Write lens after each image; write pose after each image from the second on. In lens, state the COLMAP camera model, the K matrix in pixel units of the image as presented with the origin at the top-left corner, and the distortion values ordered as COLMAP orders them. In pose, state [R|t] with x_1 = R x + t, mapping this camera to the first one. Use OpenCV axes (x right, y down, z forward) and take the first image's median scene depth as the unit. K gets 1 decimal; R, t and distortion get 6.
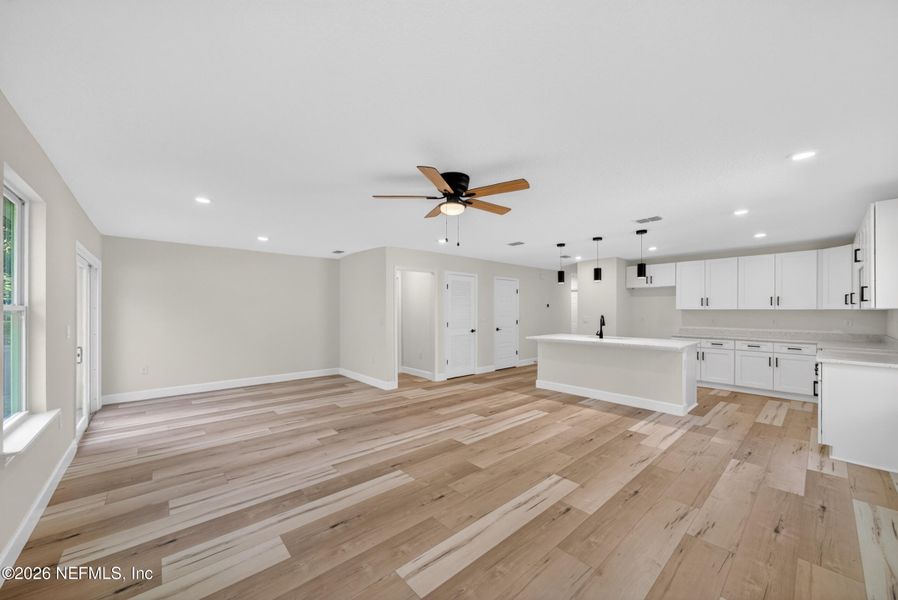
lens RADIAL K [[336.3, 0, 452.0], [0, 336.3, 301.5], [0, 0, 1]] dist [-0.006588, 0.000259]
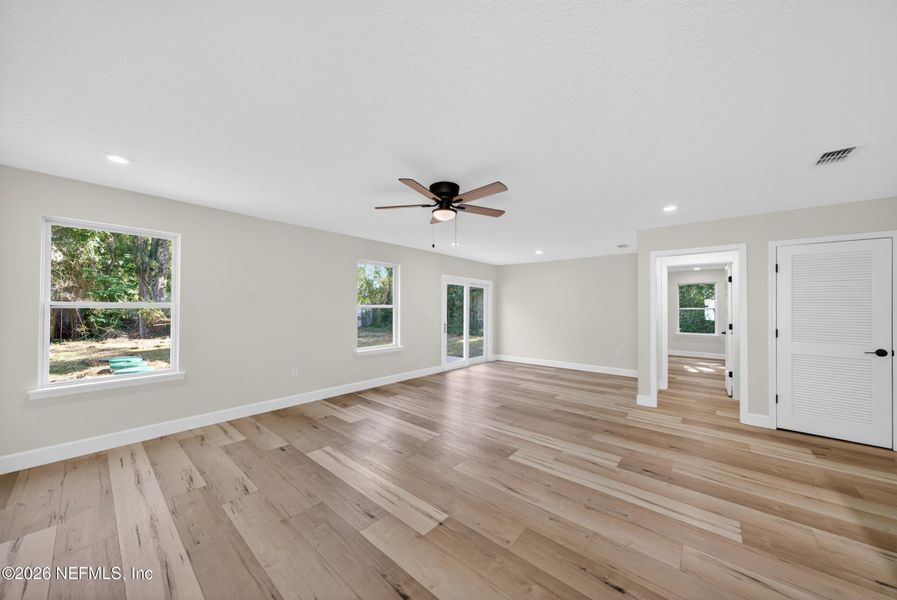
lens RADIAL K [[305.2, 0, 448.8], [0, 305.2, 305.3], [0, 0, 1]] dist [-0.001343, 0.000052]
pose [[0.135499, -0.006434, -0.990757, 0.742049], [0.023440, 0.999720, -0.003287, 0.016205], [0.990500, -0.022778, 0.135612, 0.665360]]
